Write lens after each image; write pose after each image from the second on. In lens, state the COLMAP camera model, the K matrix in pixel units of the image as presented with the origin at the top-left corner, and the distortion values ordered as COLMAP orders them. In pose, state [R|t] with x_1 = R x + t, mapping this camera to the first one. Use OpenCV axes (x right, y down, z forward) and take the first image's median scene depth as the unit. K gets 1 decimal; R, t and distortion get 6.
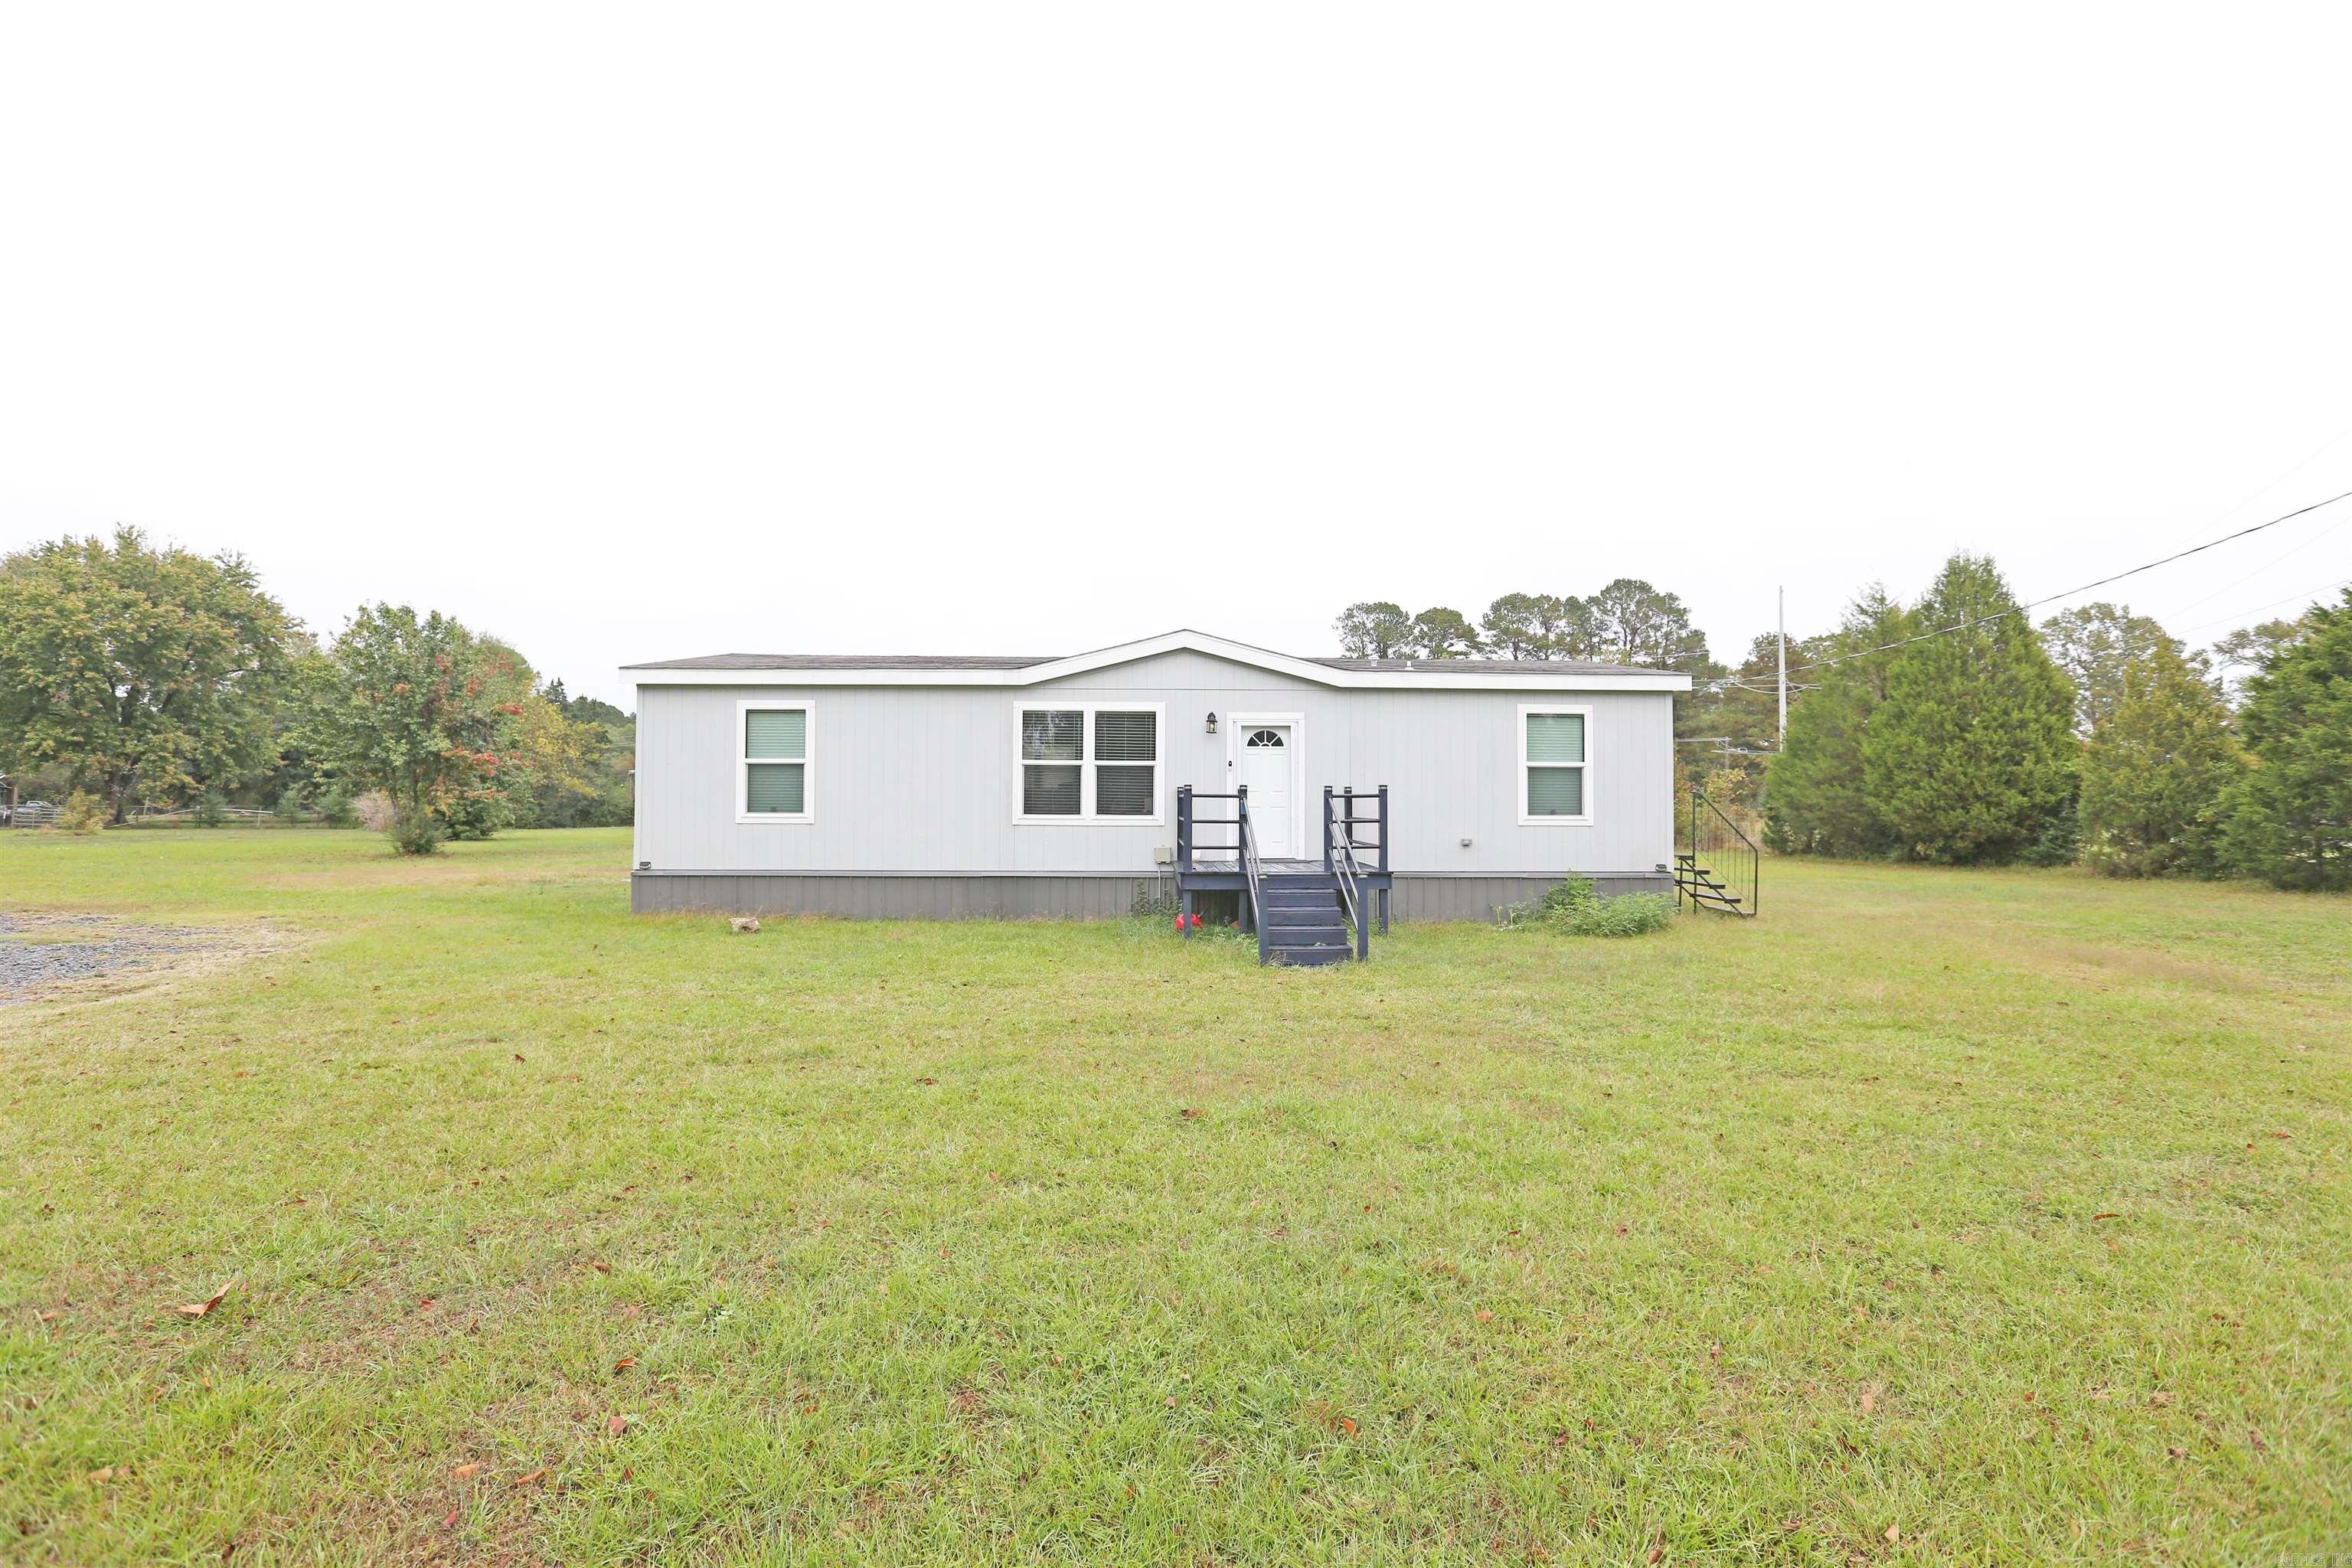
lens RADIAL K [[1060.4, 0, 1174.7], [0, 1060.4, 788.6], [0, 0, 1]] dist [-0.041262, 0.011377]
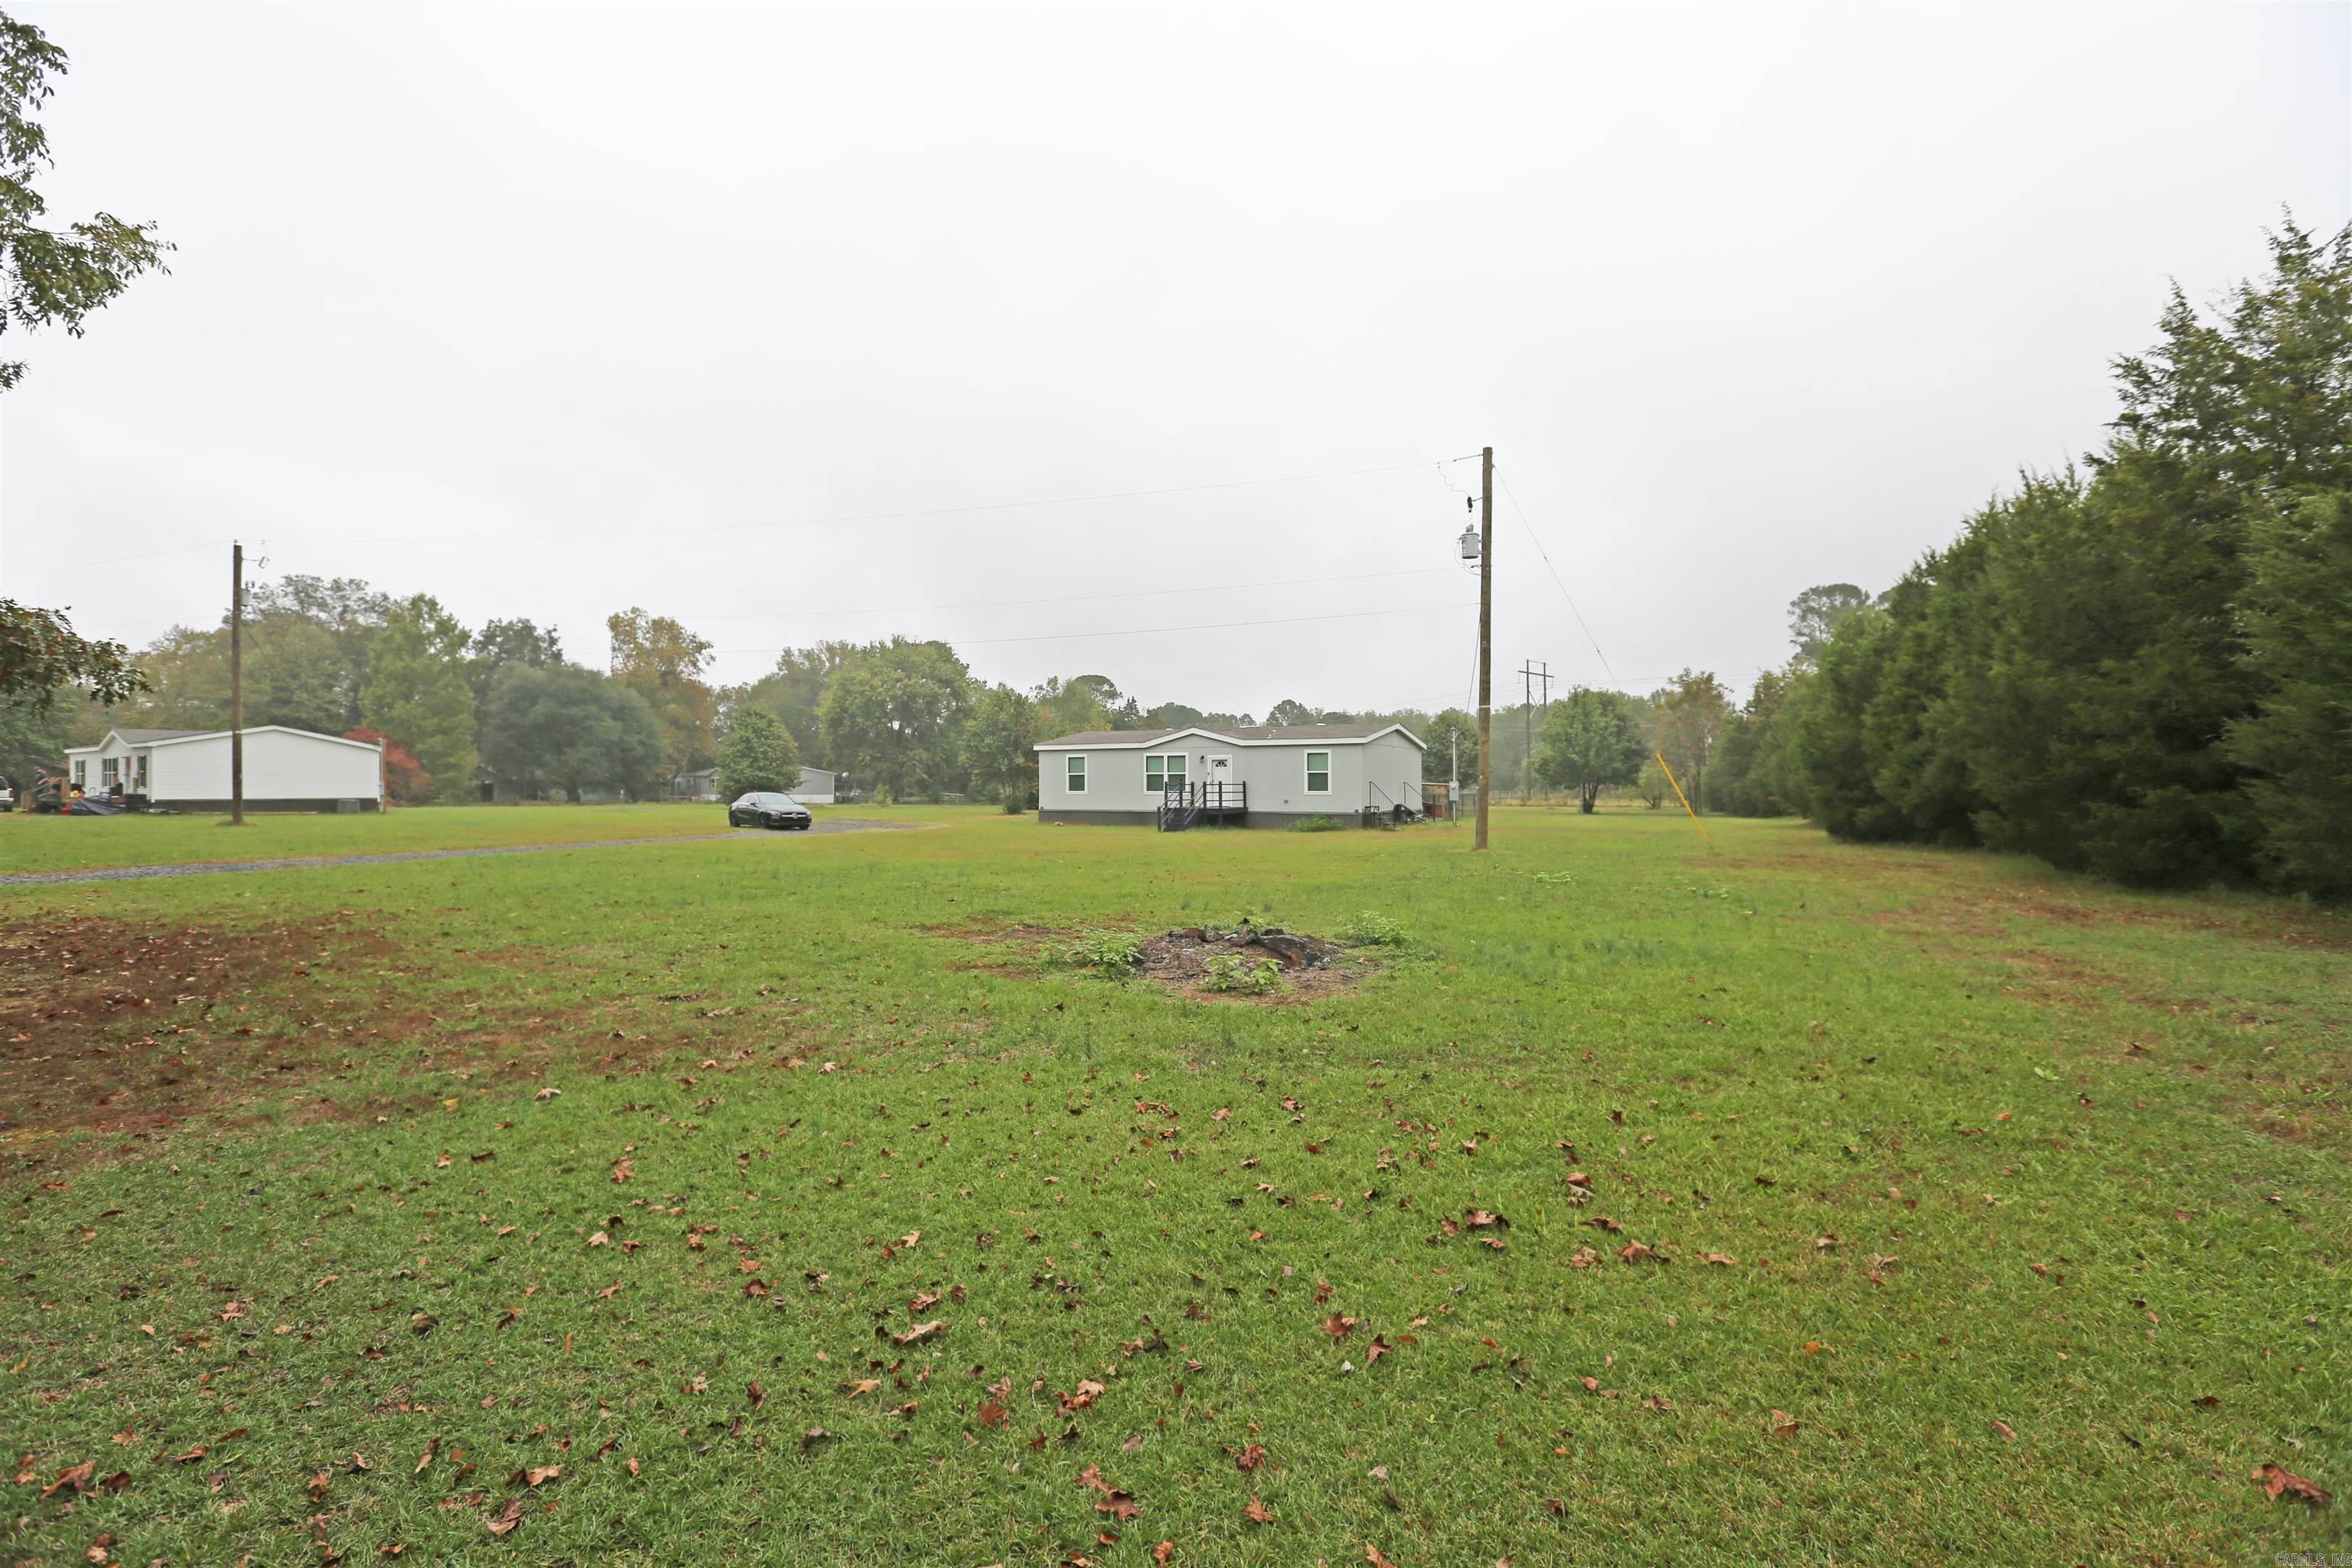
lens RADIAL K [[1060.4, 0, 1175.7], [0, 1060.4, 793.0], [0, 0, 1]] dist [-0.041262, 0.011377]
pose [[0.863384, -0.001961, -0.504544, 1.402889], [0.011152, 0.999822, 0.015197, -0.014572], [0.504425, -0.018748, 0.863252, -1.493959]]
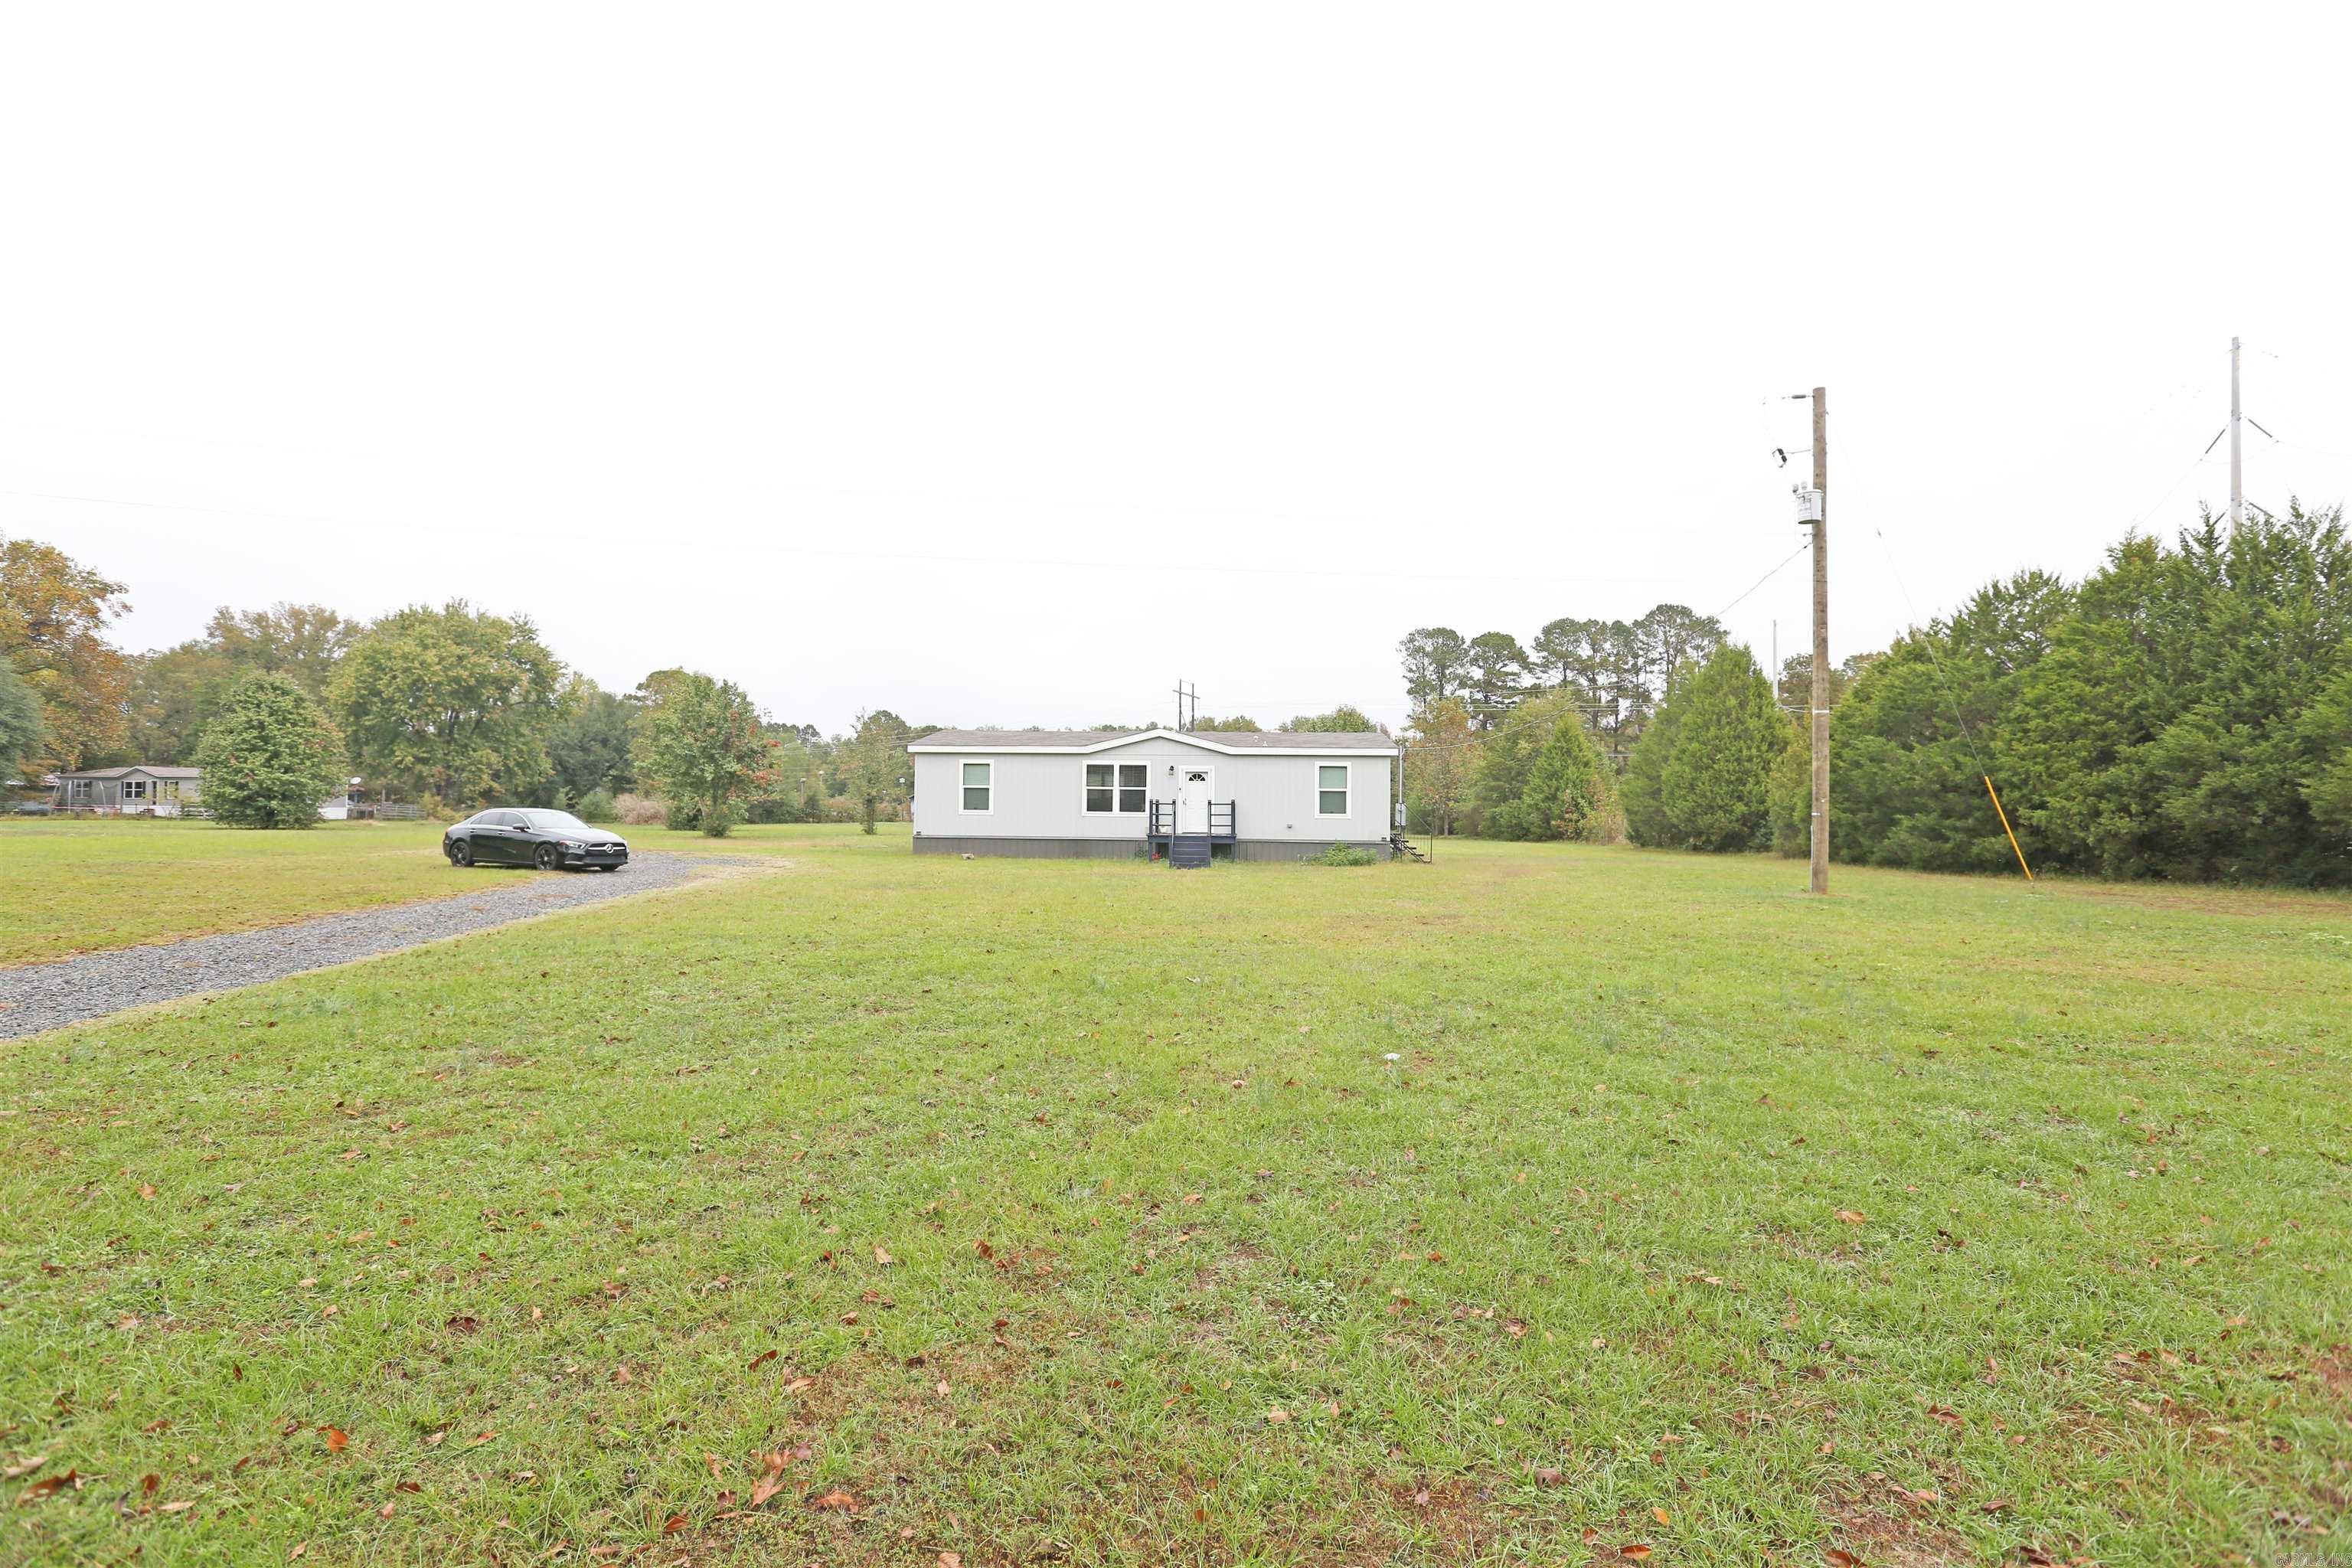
lens RADIAL K [[1060.4, 0, 1175.6], [0, 1060.4, 782.5], [0, 0, 1]] dist [-0.041262, 0.011377]
pose [[0.995338, 0.004453, -0.096350, 0.250744], [-0.005433, 0.999936, -0.009906, -0.014906], [0.096300, 0.010383, 0.995298, -1.161928]]
